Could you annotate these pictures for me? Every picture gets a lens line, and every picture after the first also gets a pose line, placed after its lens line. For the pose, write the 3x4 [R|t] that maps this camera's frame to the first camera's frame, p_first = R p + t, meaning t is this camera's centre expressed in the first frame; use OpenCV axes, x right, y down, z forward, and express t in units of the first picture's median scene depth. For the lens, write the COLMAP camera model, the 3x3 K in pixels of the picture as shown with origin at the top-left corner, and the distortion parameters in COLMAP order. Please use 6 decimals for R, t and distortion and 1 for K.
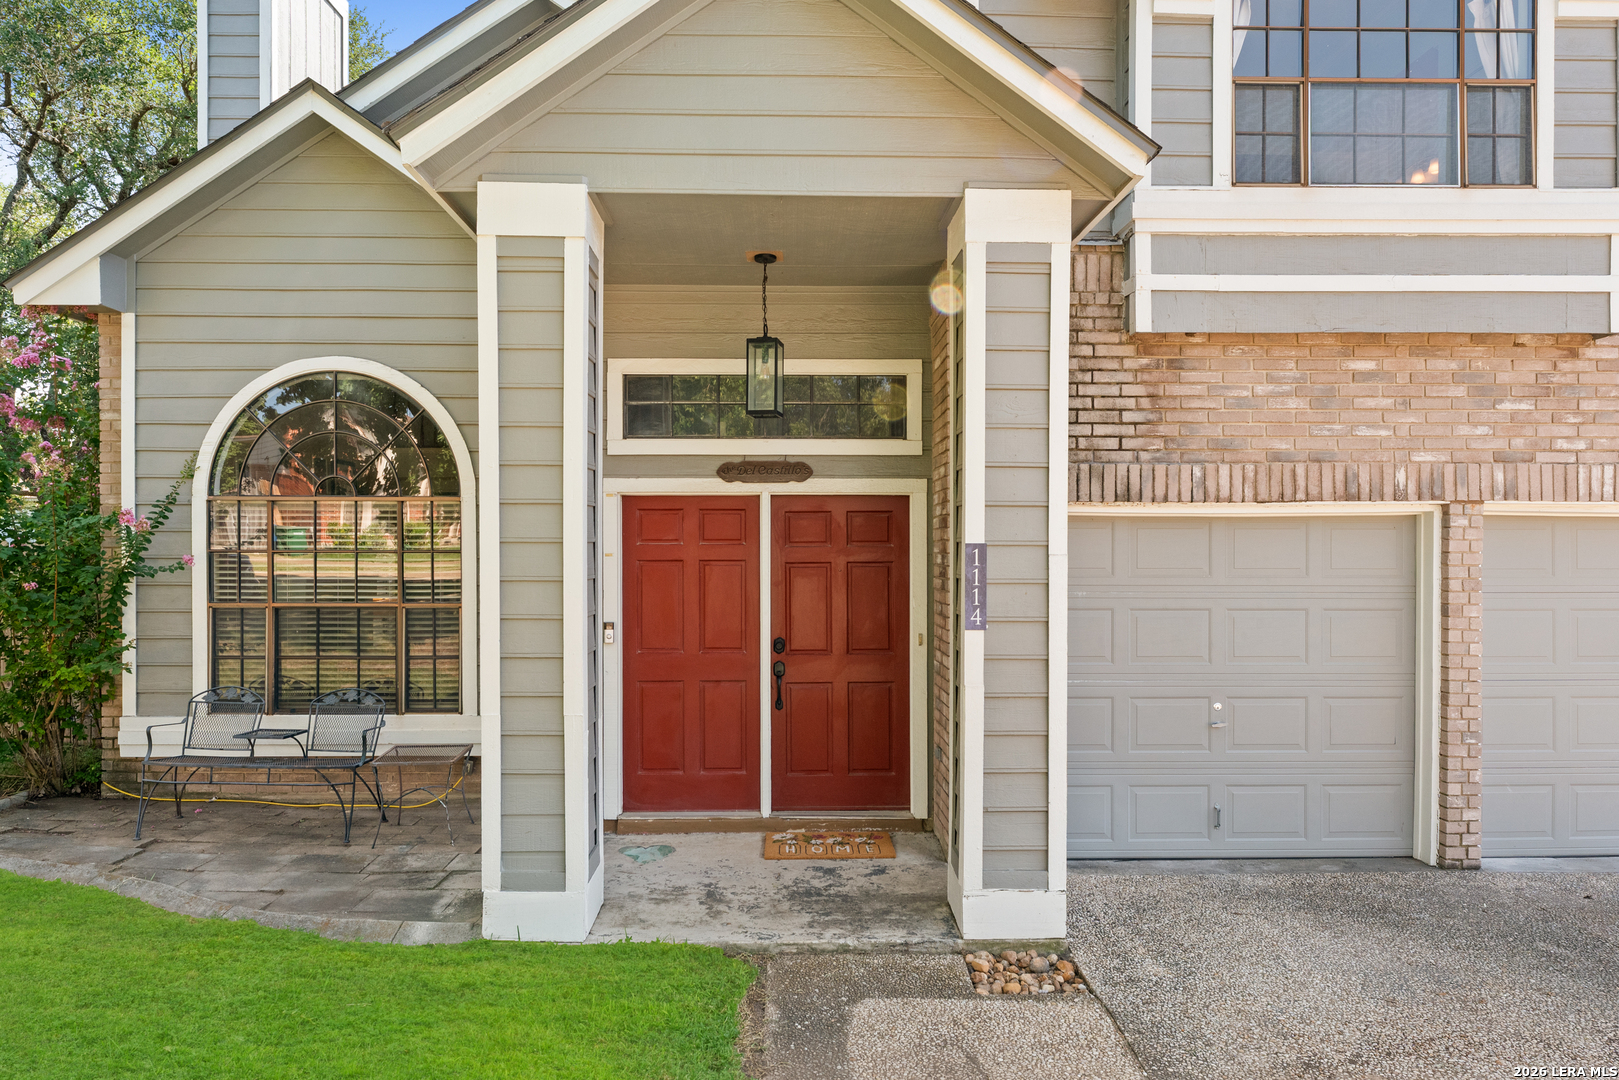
lens RADIAL K [[1007.0, 0, 808.2], [0, 1007.0, 548.9], [0, 0, 1]] dist [-0.002168, -0.000687]
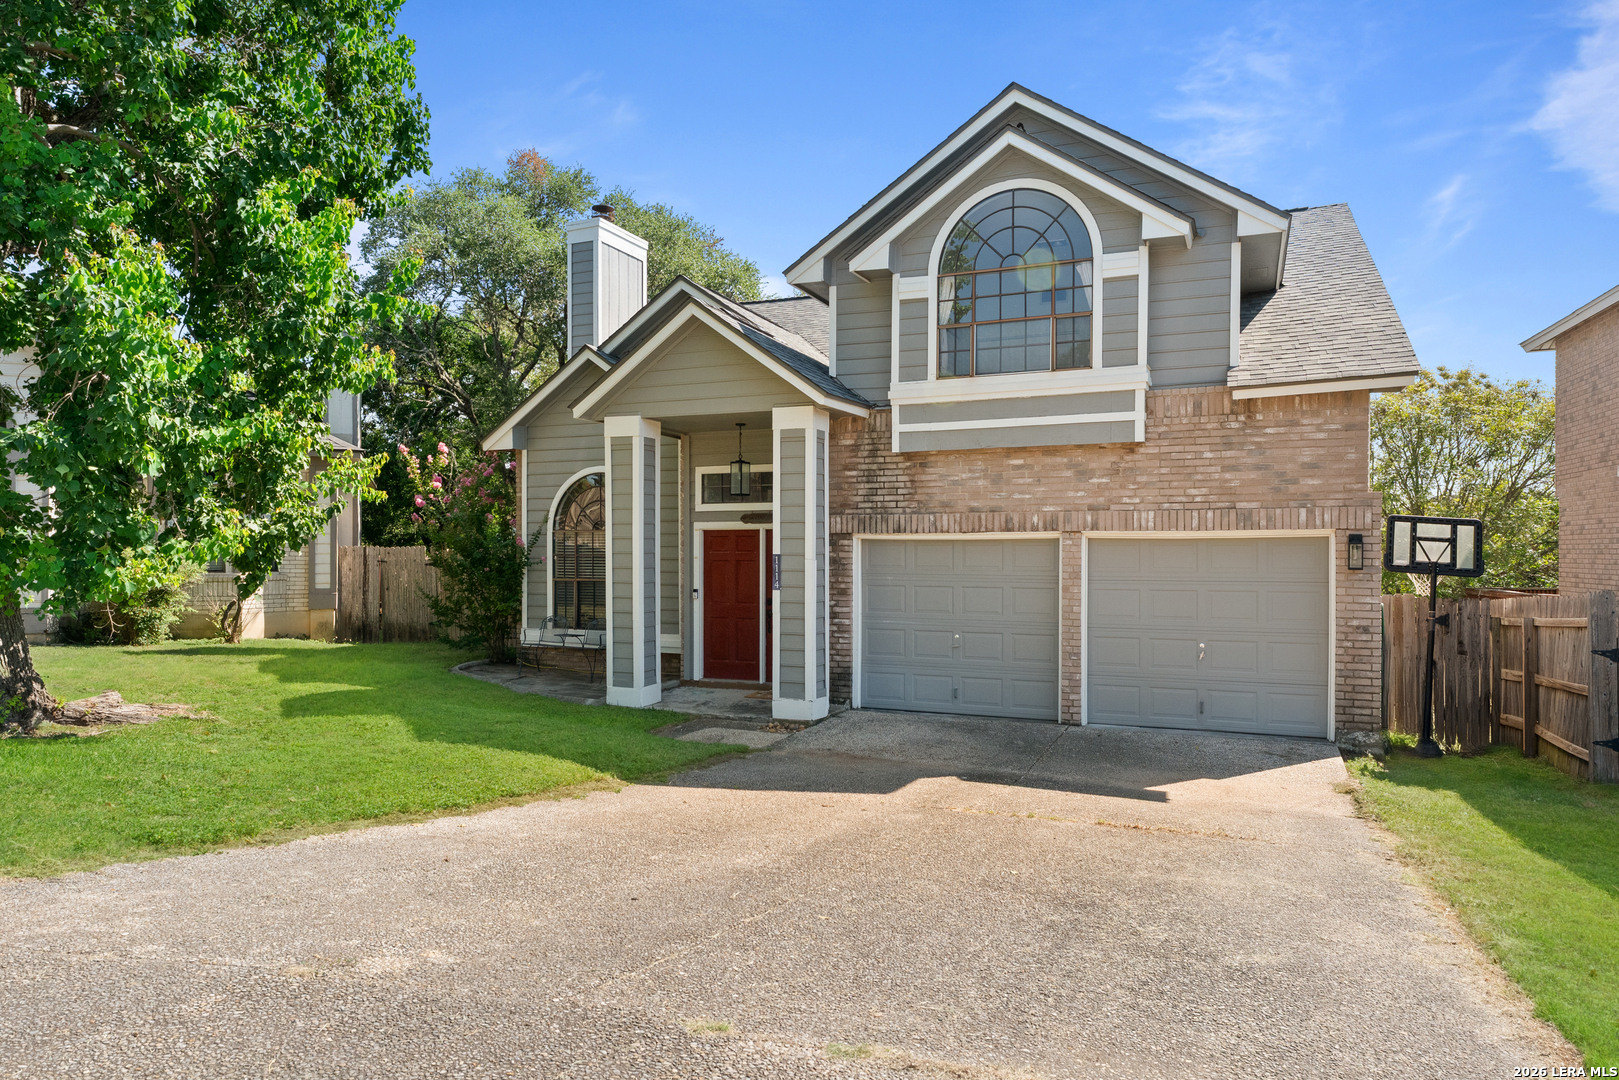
lens RADIAL K [[1007.0, 0, 810.6], [0, 1007.0, 540.3], [0, 0, 1]] dist [-0.002168, -0.000687]
pose [[0.910439, -0.003558, -0.413628, 0.992801], [0.001363, 0.999983, -0.005600, -0.020616], [0.413641, 0.004534, 0.910429, -0.933363]]
